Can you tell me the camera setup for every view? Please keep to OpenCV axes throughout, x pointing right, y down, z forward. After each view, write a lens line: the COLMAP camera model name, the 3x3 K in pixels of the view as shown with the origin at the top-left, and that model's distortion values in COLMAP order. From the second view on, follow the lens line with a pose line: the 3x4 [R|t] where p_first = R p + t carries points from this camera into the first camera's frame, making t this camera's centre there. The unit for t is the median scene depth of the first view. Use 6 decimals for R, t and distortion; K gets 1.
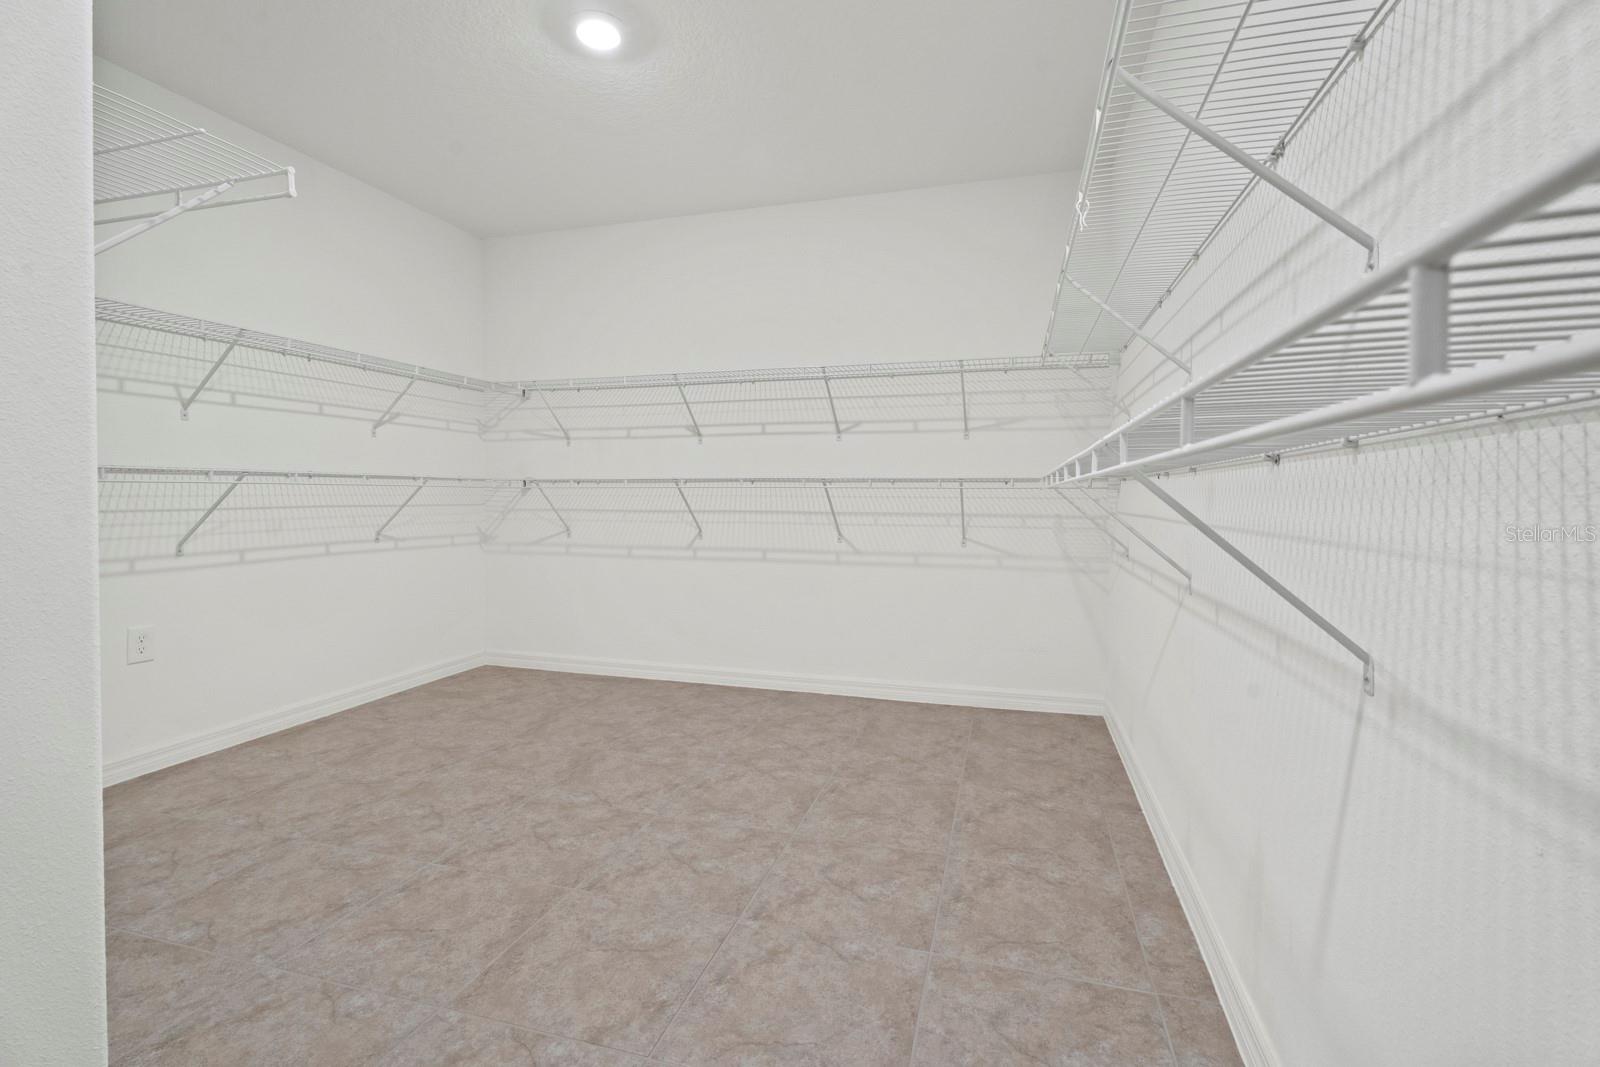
lens RADIAL K [[735.6, 0, 801.9], [0, 735.6, 490.1], [0, 0, 1]] dist [0.004029, 0.000204]
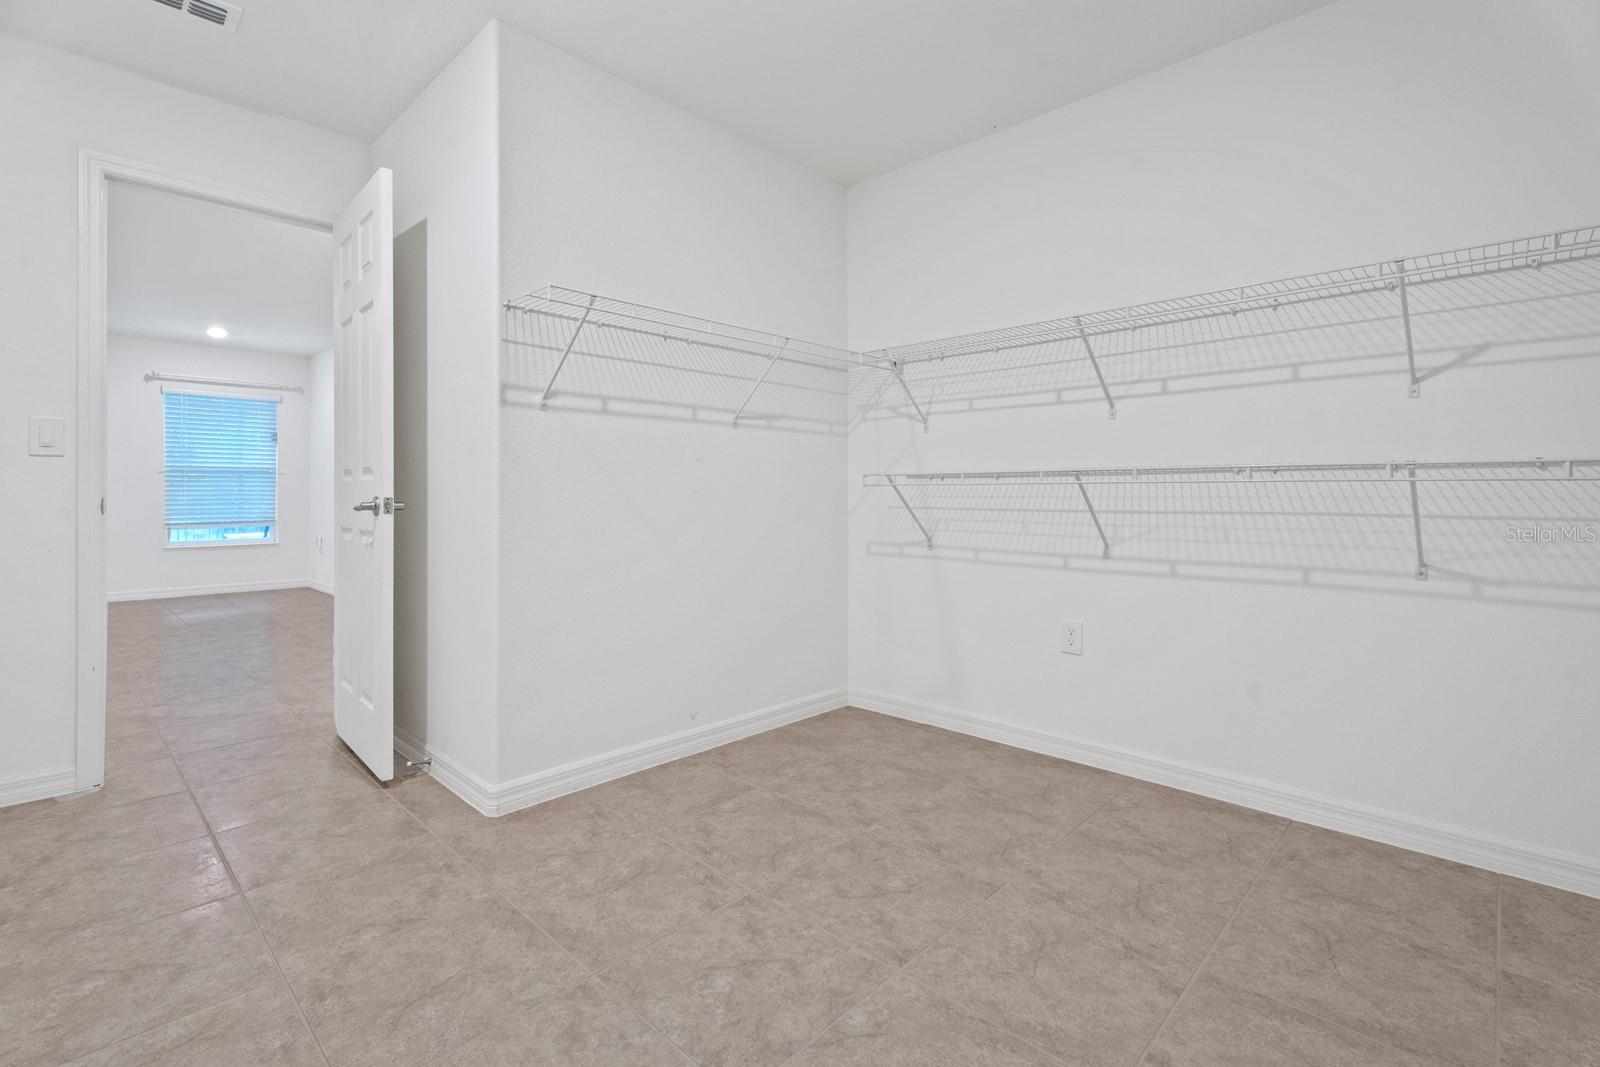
lens RADIAL K [[735.6, 0, 801.9], [0, 735.6, 490.1], [0, 0, 1]] dist [0.004029, 0.000204]
pose [[-0.471563, -0.009373, -0.881782, 0.214705], [0.001685, 0.999932, -0.011531, 0.008920], [0.881831, -0.006924, -0.471515, 1.110593]]
